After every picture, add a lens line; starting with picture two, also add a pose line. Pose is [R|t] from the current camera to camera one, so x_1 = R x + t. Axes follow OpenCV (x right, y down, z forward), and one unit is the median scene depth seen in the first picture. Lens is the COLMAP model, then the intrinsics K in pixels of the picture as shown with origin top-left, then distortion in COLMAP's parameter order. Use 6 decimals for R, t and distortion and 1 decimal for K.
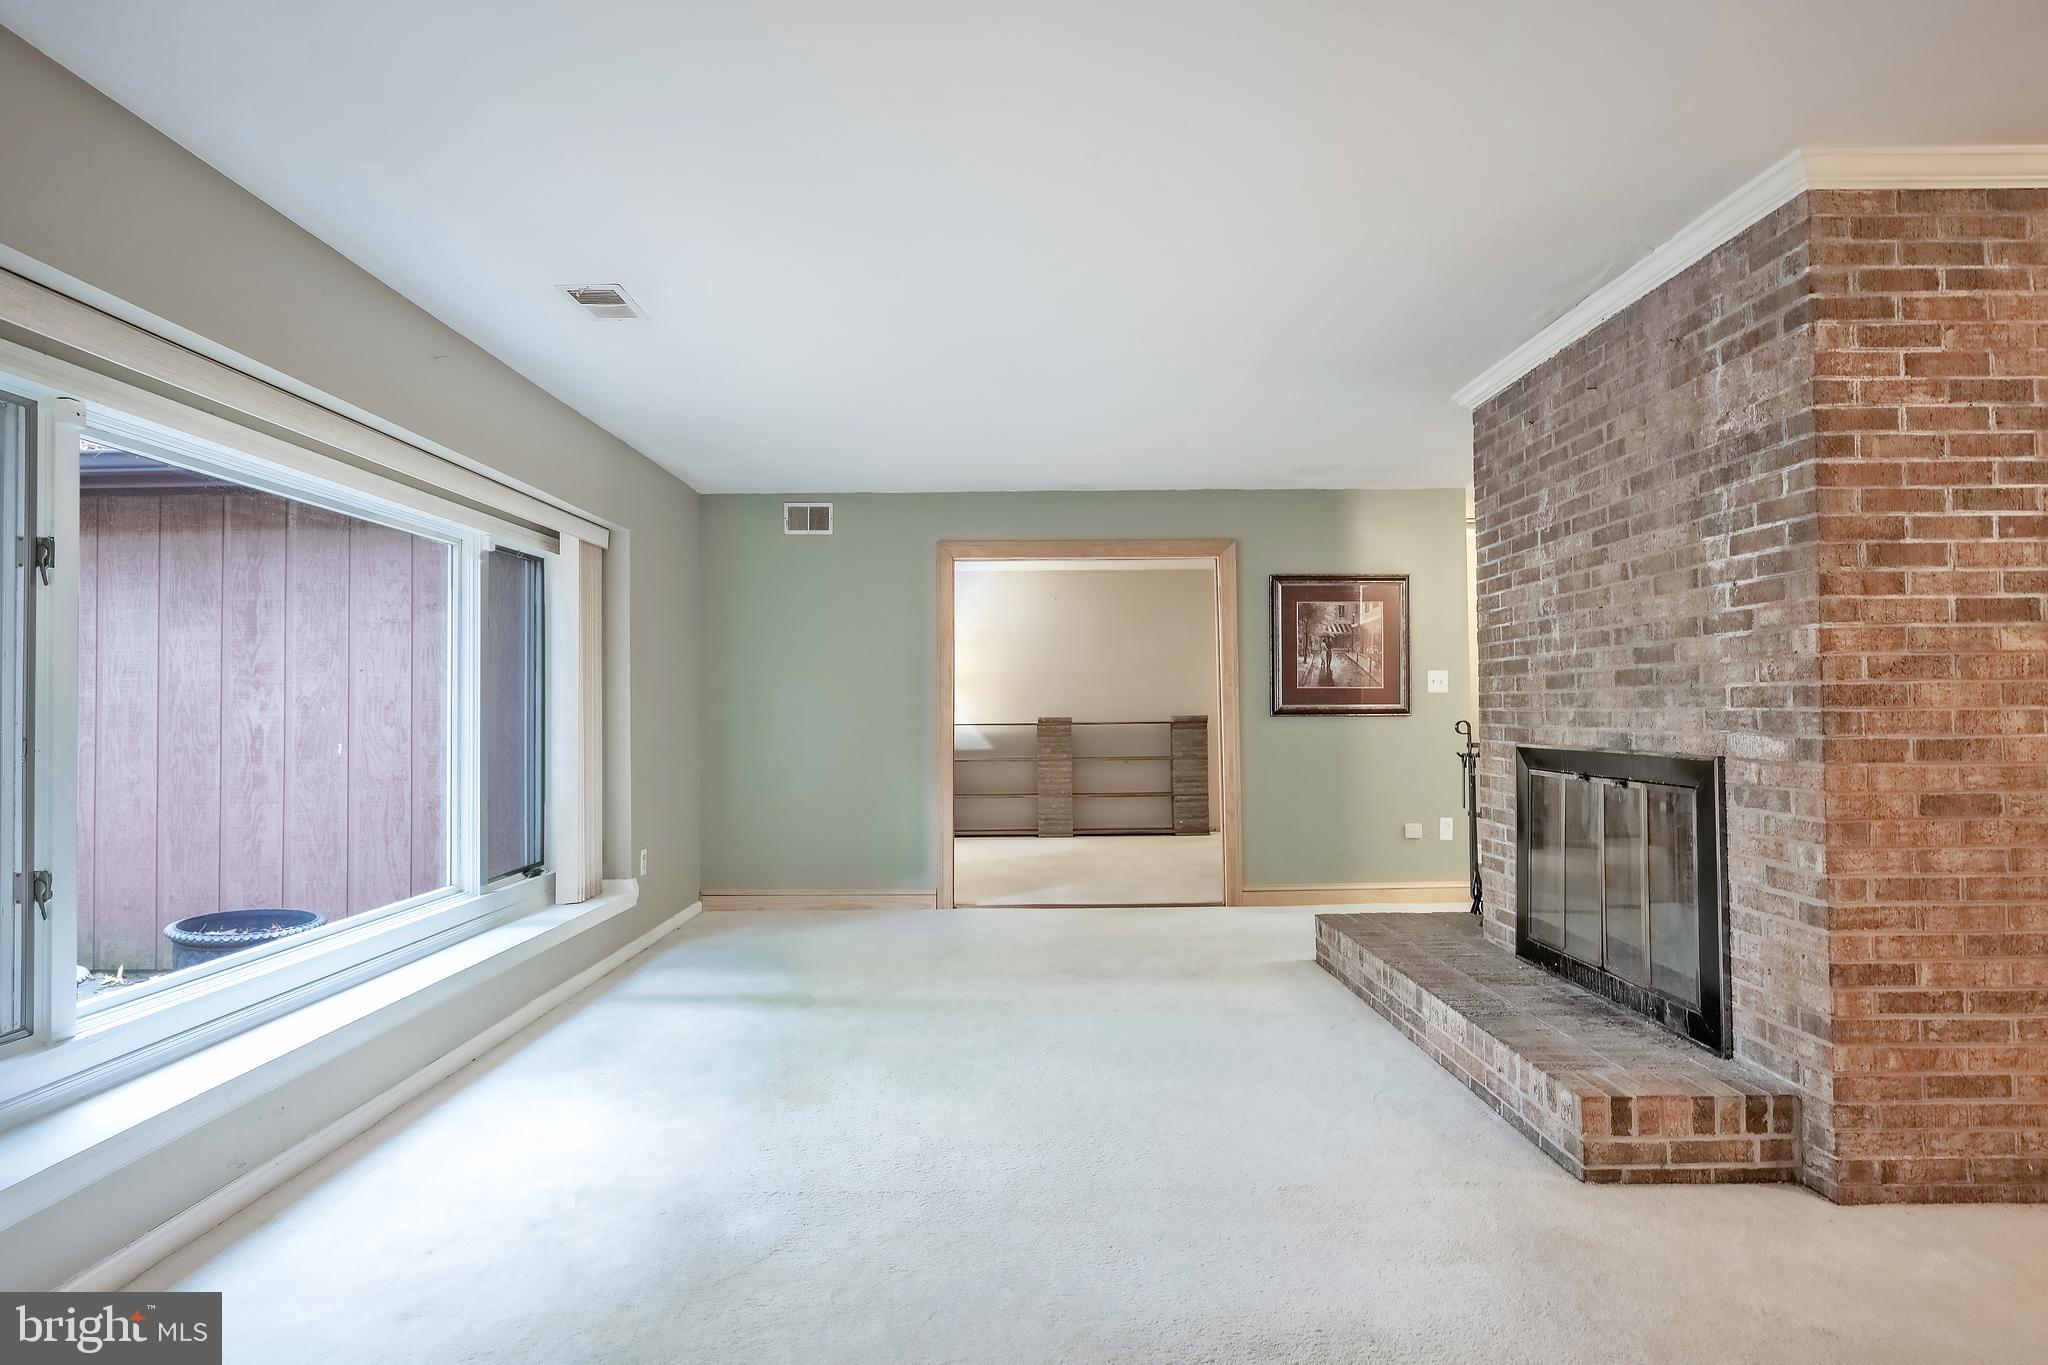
lens RADIAL K [[1032.2, 0, 1024.0], [0, 1032.2, 682.5], [0, 0, 1]] dist [0.000992, 0.000533]
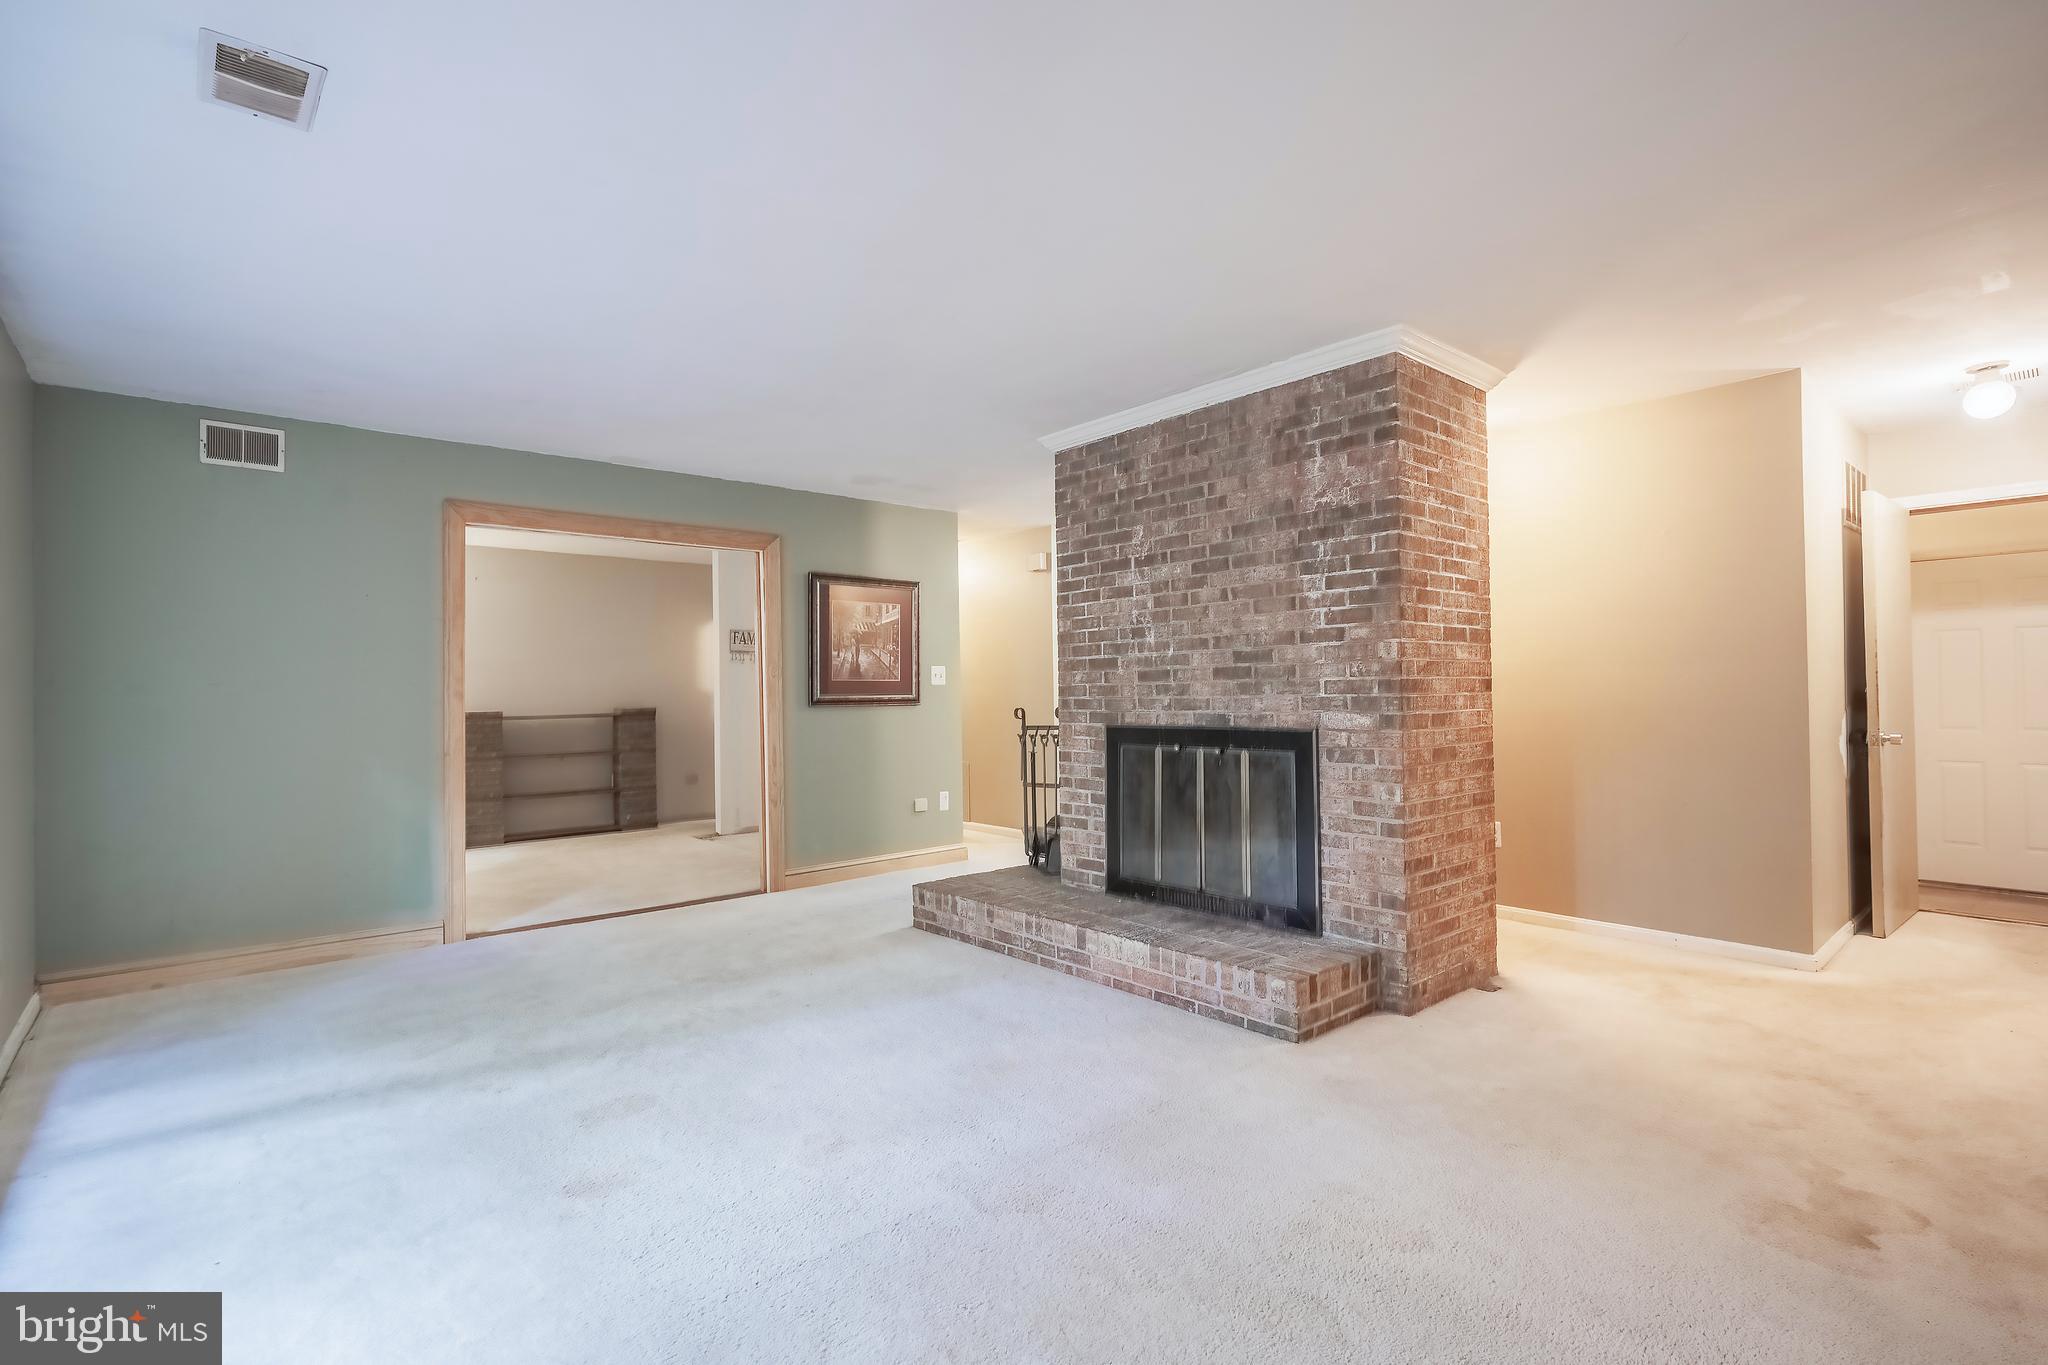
lens RADIAL K [[953.6, 0, 1024.0], [0, 953.6, 682.5], [0, 0, 1]] dist [-0.000825, 0.000213]
pose [[0.760624, 0.005103, 0.649173, -0.443749], [-0.008995, 0.999956, 0.002678, 0.007080], [-0.649131, -0.007876, 0.760636, 0.228111]]
